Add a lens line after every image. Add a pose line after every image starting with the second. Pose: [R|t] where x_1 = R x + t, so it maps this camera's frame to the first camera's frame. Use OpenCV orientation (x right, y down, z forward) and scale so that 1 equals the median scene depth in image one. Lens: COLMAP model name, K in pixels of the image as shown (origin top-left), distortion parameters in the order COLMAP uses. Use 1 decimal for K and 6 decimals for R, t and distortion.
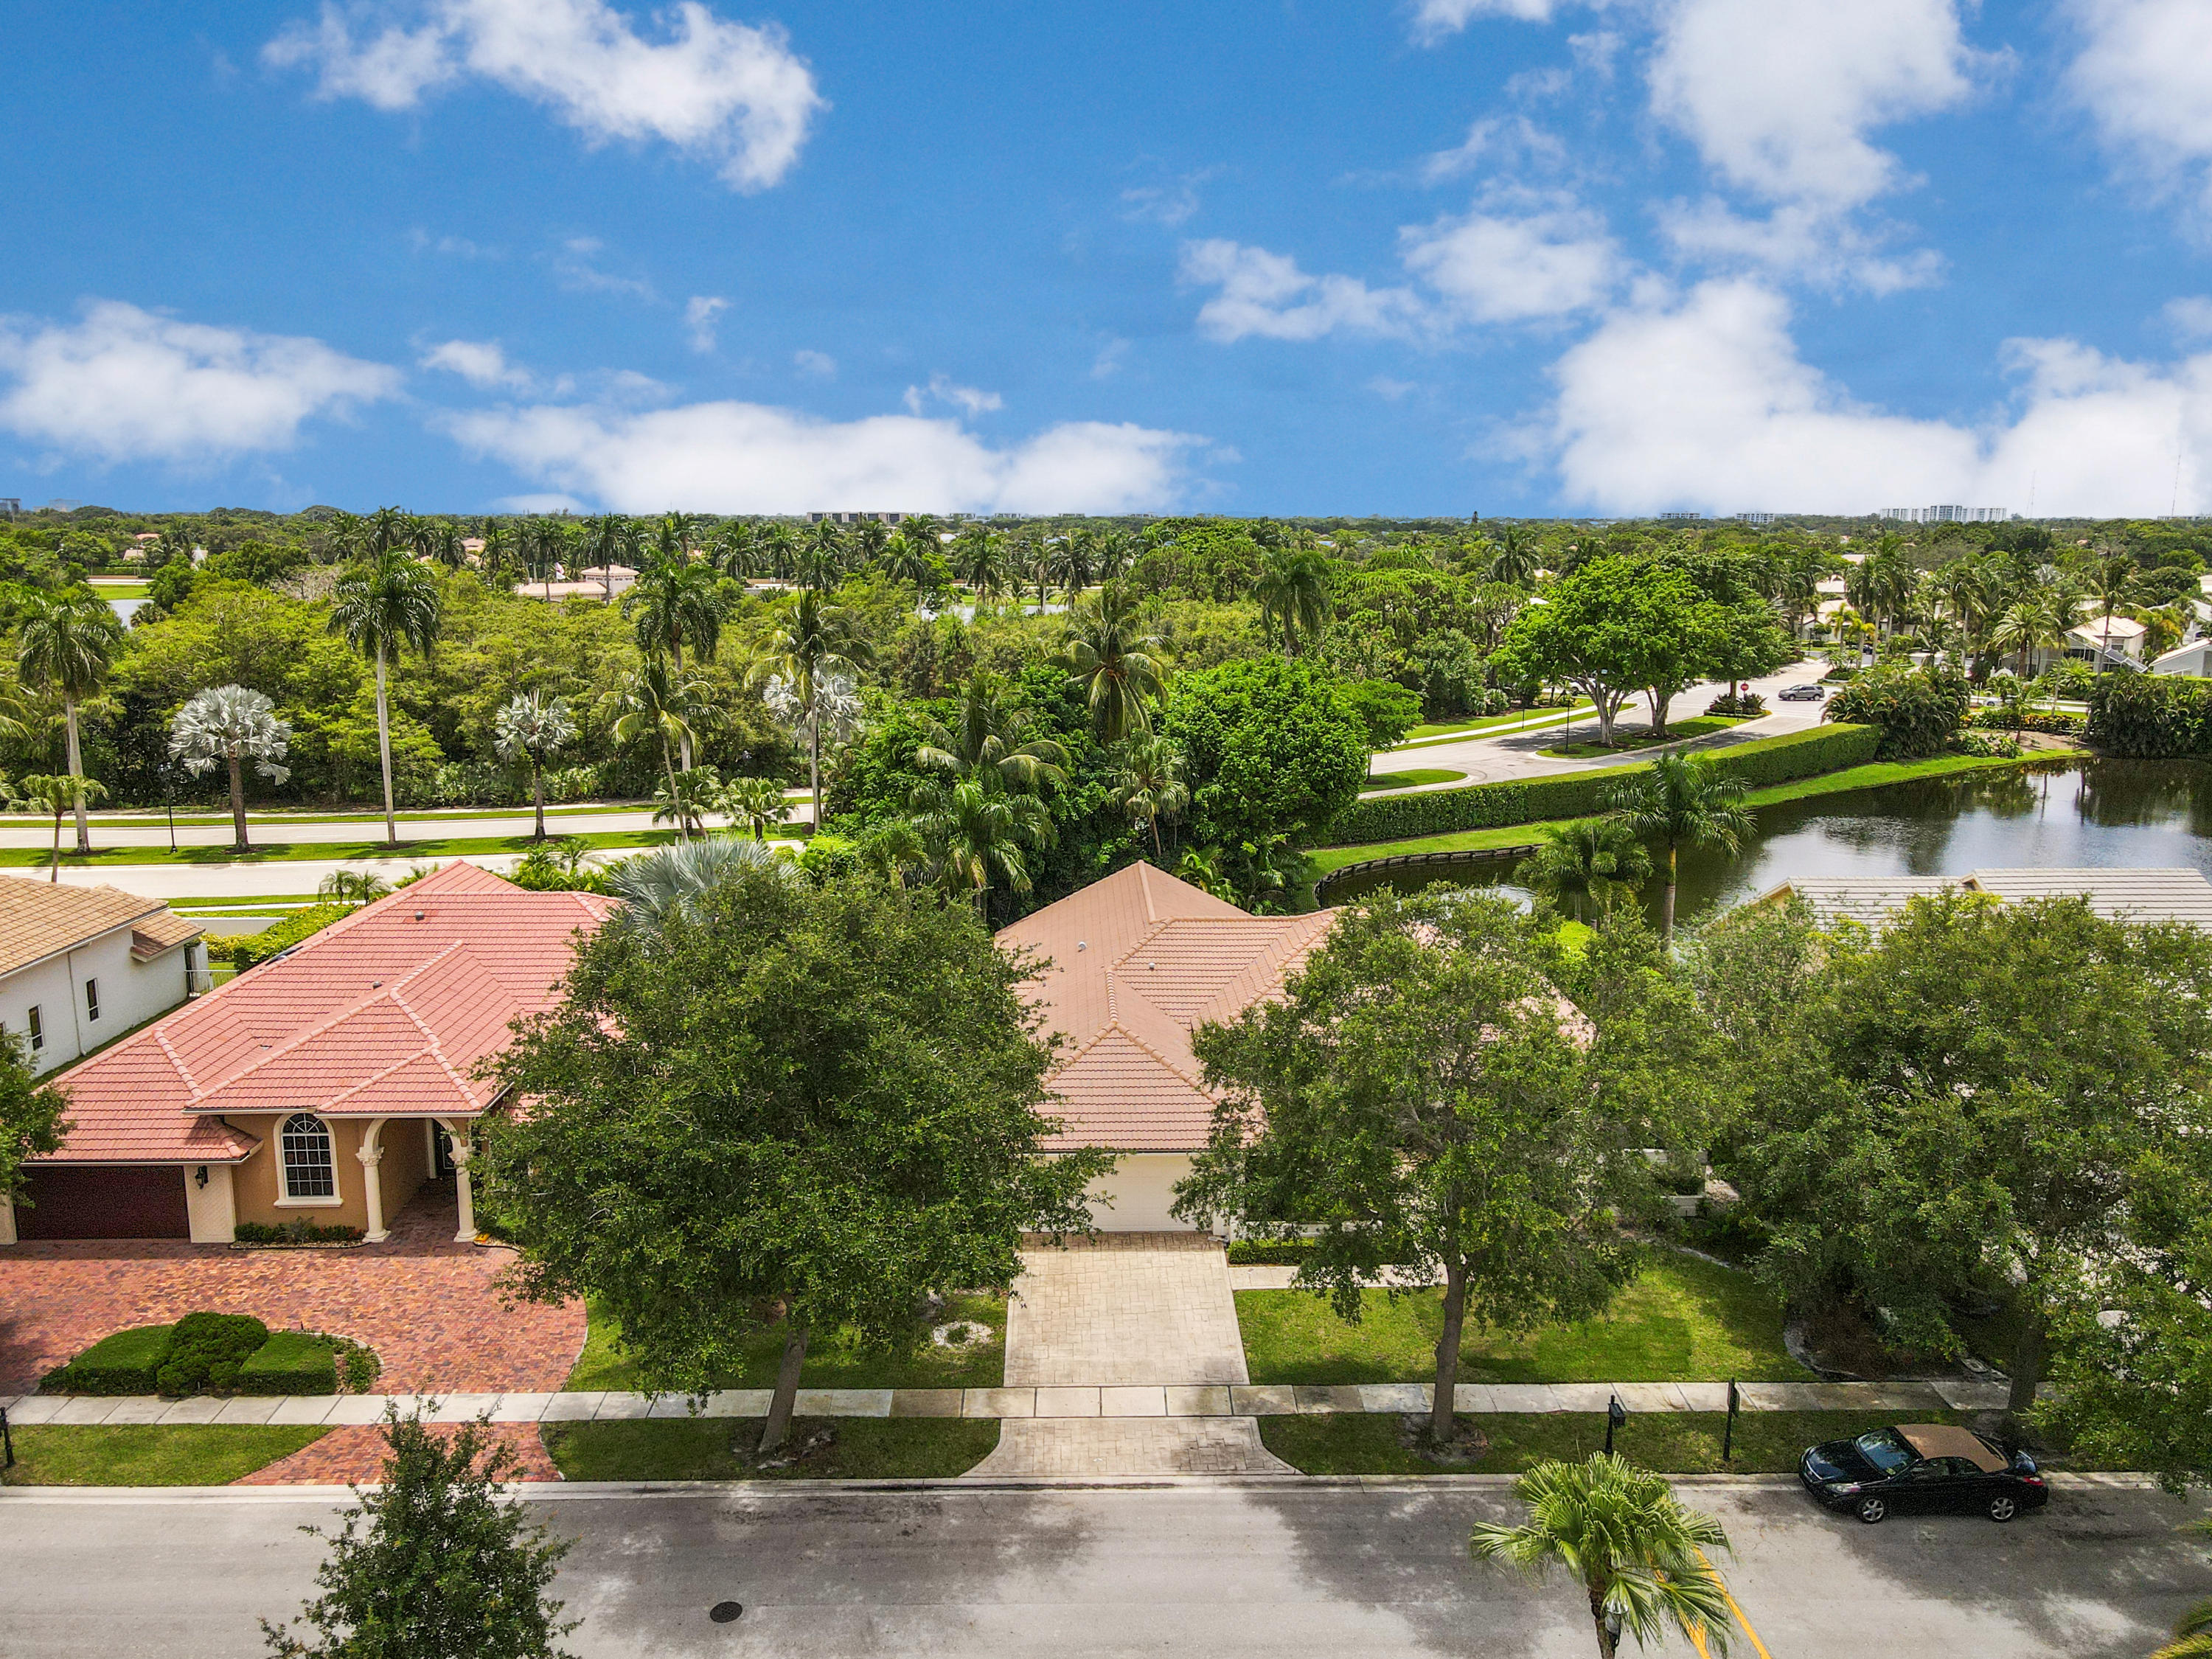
lens RADIAL K [[1621.1, 0, 1106.7], [0, 1621.1, 811.4], [0, 0, 1]] dist [-0.003842, 0.048533]
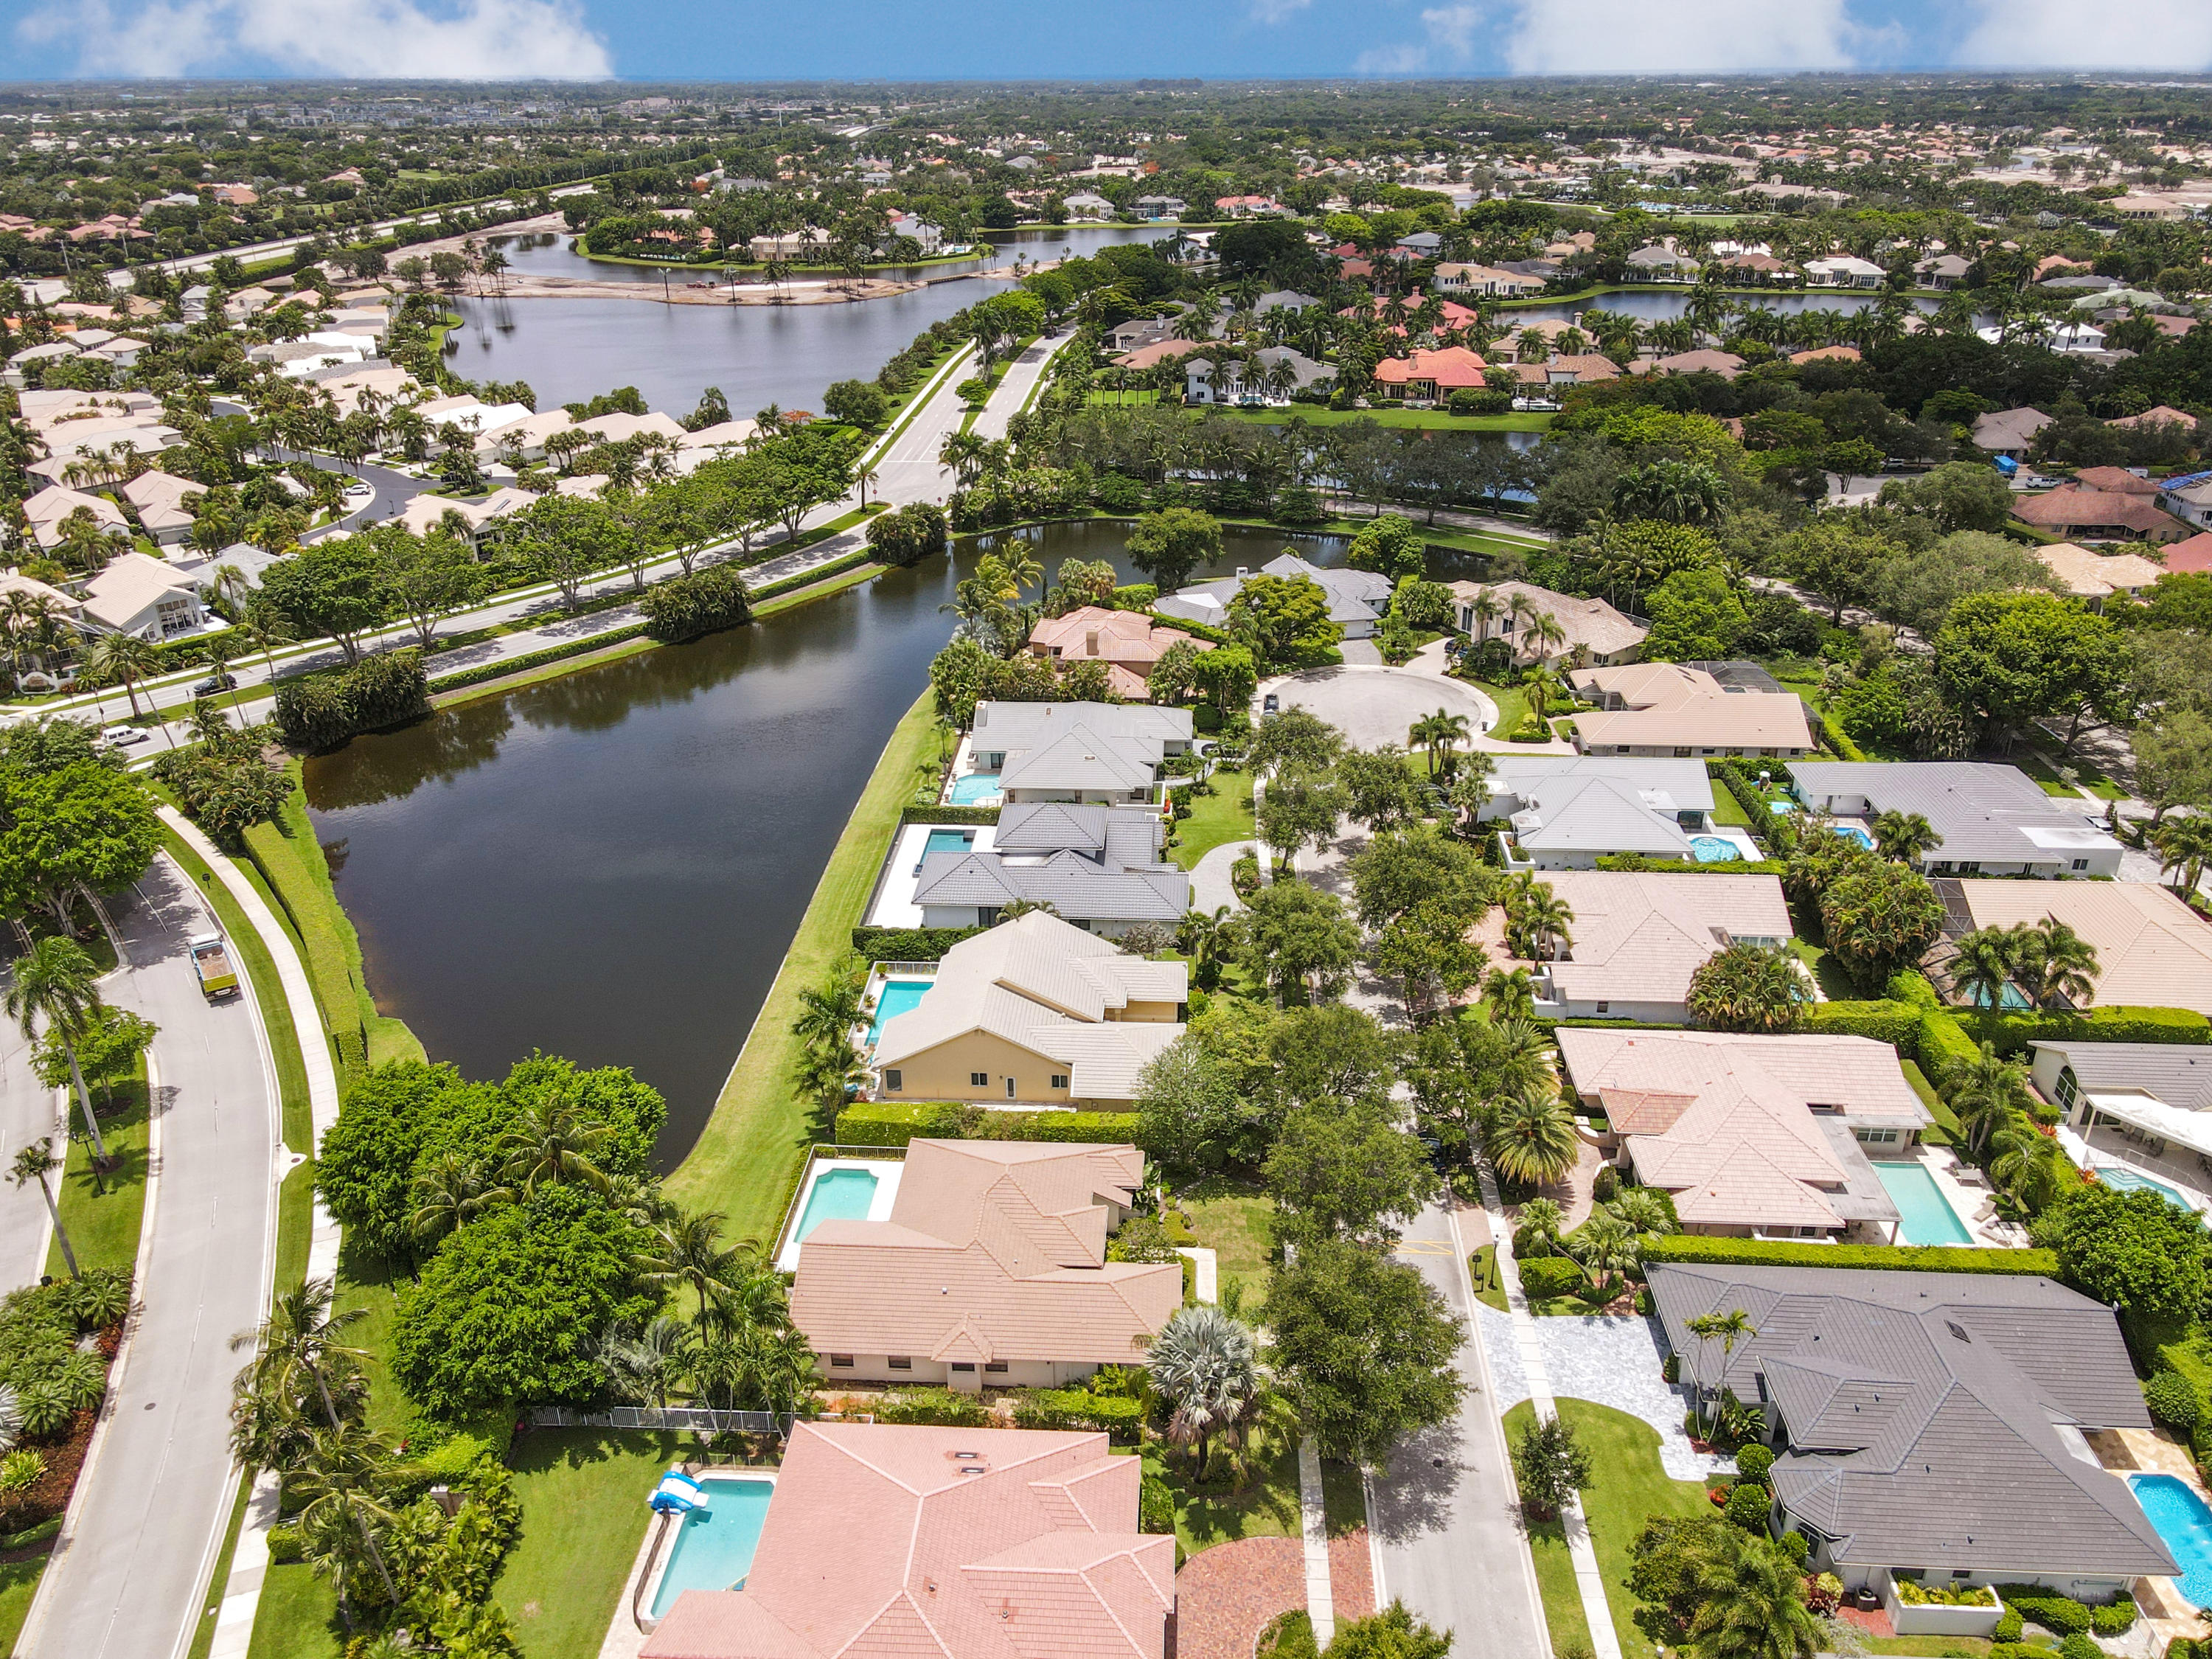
lens RADIAL K [[1621.1, 0, 1106.7], [0, 1621.1, 811.4], [0, 0, 1]] dist [-0.003842, 0.048533]
pose [[0.081734, -0.419668, 0.903990, -0.964419], [0.184321, 0.897743, 0.400103, -0.736405], [-0.979462, 0.133923, 0.150730, 0.382951]]
